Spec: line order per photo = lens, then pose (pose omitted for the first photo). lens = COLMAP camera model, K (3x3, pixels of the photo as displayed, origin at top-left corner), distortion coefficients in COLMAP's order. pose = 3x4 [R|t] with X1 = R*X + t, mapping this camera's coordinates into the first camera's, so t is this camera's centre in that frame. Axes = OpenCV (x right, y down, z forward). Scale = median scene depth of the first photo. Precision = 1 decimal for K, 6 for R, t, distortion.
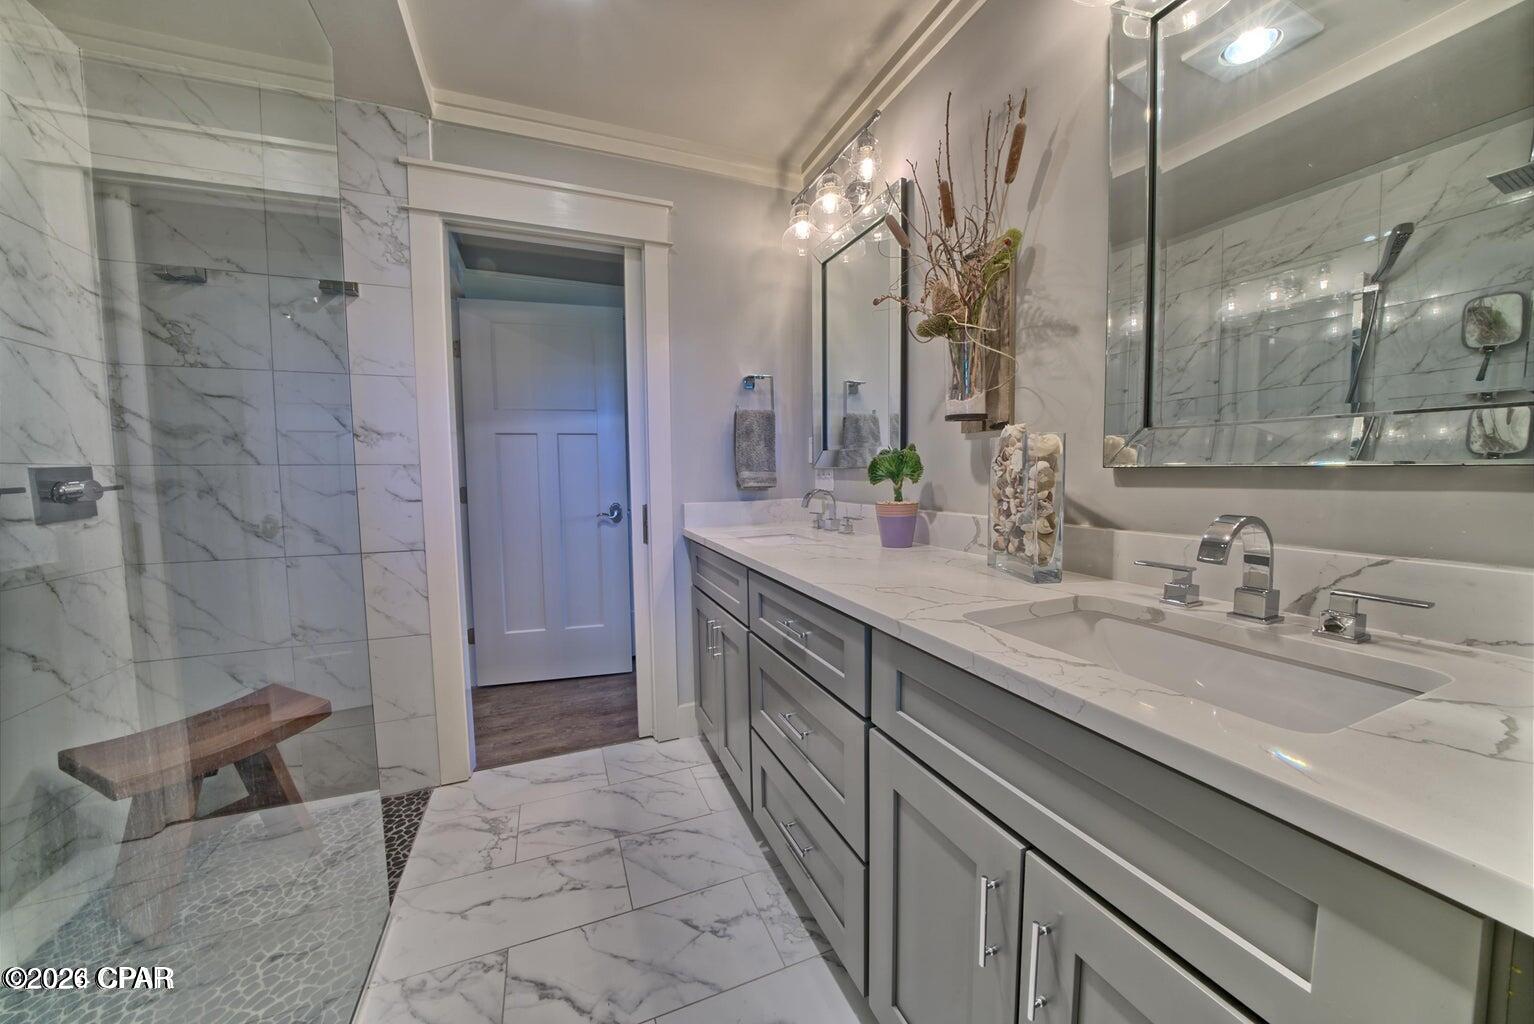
lens RADIAL K [[546.5, 0, 765.7], [0, 546.5, 518.8], [0, 0, 1]] dist [0.000215, 0.000009]
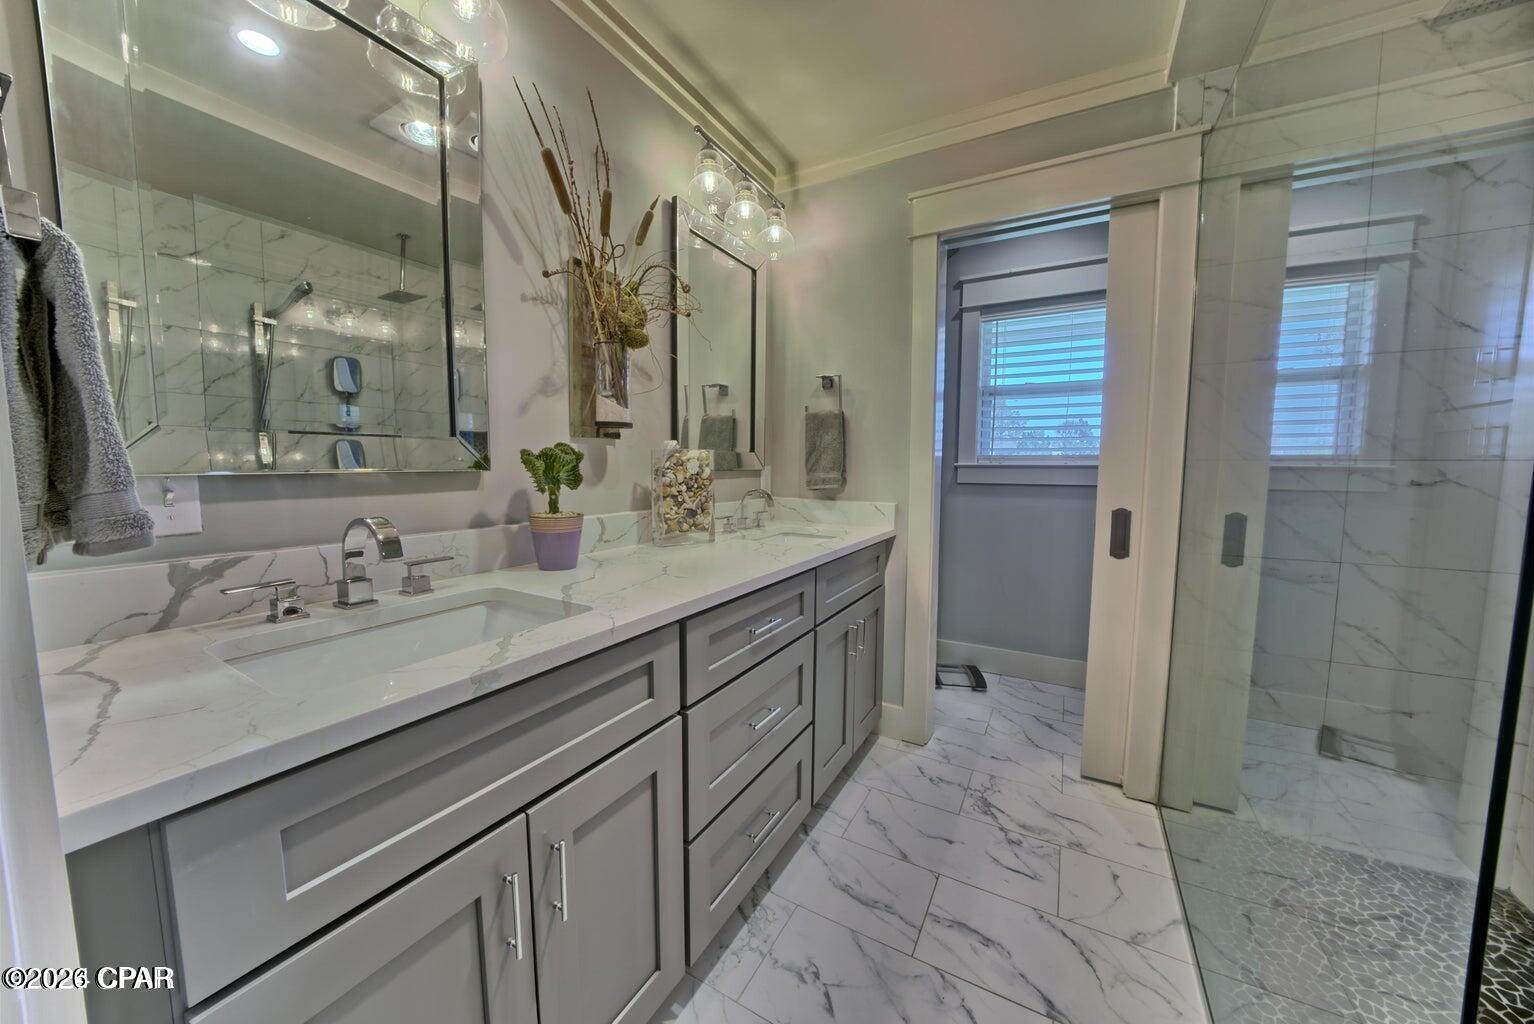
lens RADIAL K [[527.5, 0, 765.1], [0, 527.5, 511.7], [0, 0, 1]] dist [-0.023775, 0.000049]
pose [[-0.612687, -0.058451, 0.788161, -0.630799], [0.091405, 0.985328, 0.144128, -0.132585], [-0.785022, 0.160347, -0.598355, 1.356882]]
